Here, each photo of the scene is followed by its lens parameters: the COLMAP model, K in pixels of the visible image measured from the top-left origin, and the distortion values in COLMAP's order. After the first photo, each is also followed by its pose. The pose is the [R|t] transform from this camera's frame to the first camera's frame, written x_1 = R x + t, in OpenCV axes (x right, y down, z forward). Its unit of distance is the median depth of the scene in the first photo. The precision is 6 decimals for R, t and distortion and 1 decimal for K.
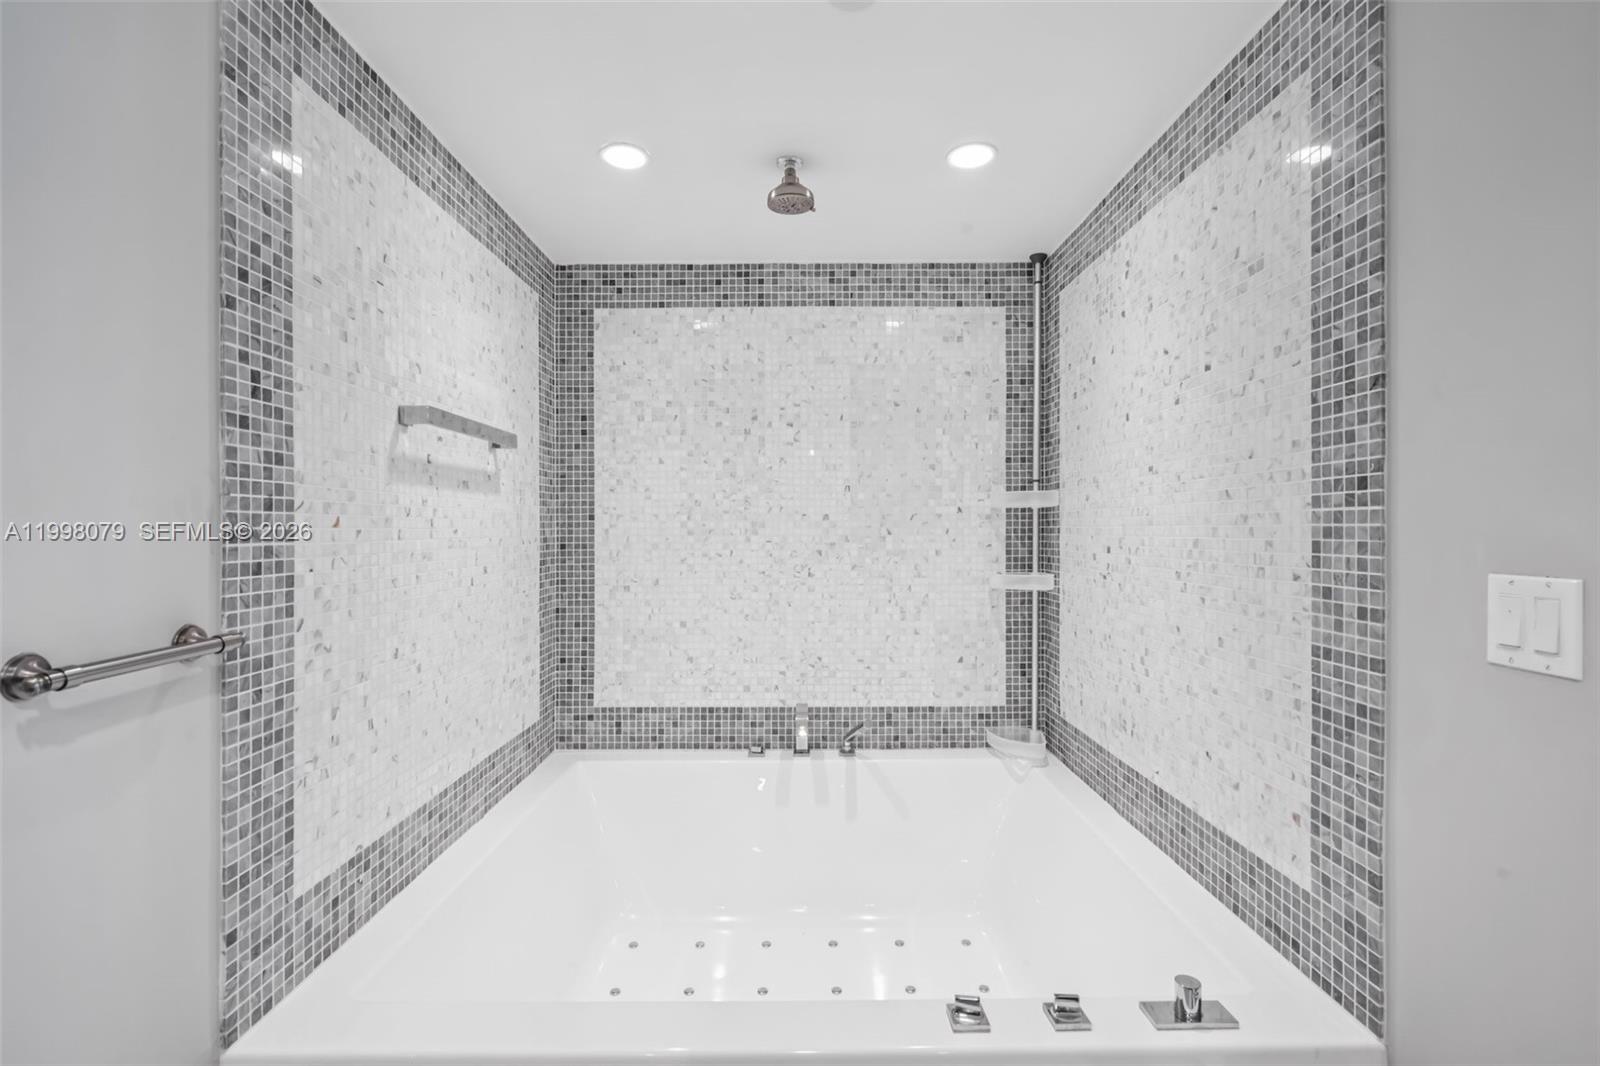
lens RADIAL K [[724.1, 0, 805.9], [0, 724.1, 522.5], [0, 0, 1]] dist [-0.010643, -0.002976]
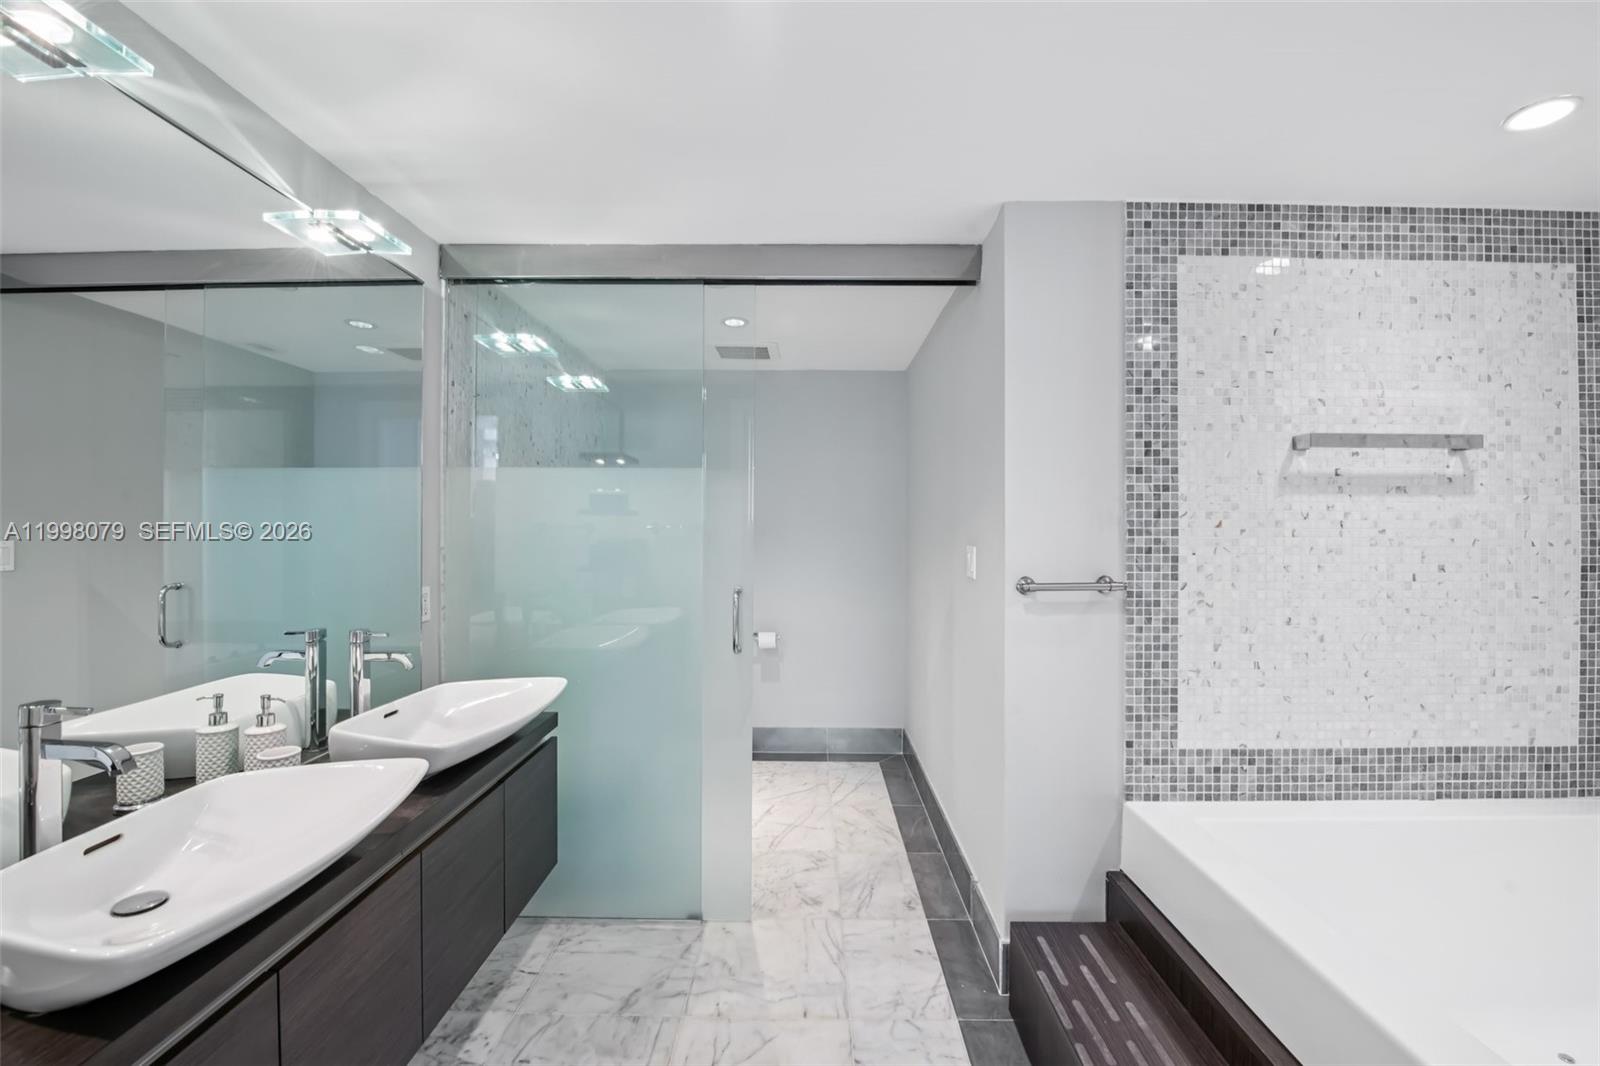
lens RADIAL K [[659.9, 0, 827.1], [0, 659.9, 531.1], [0, 0, 1]] dist [-0.012391, -0.003231]
pose [[0.027558, -0.000824, -0.999620, 0.809780], [0.005973, 0.999982, -0.000660, 0.011364], [0.999602, -0.005953, 0.027563, 0.135562]]
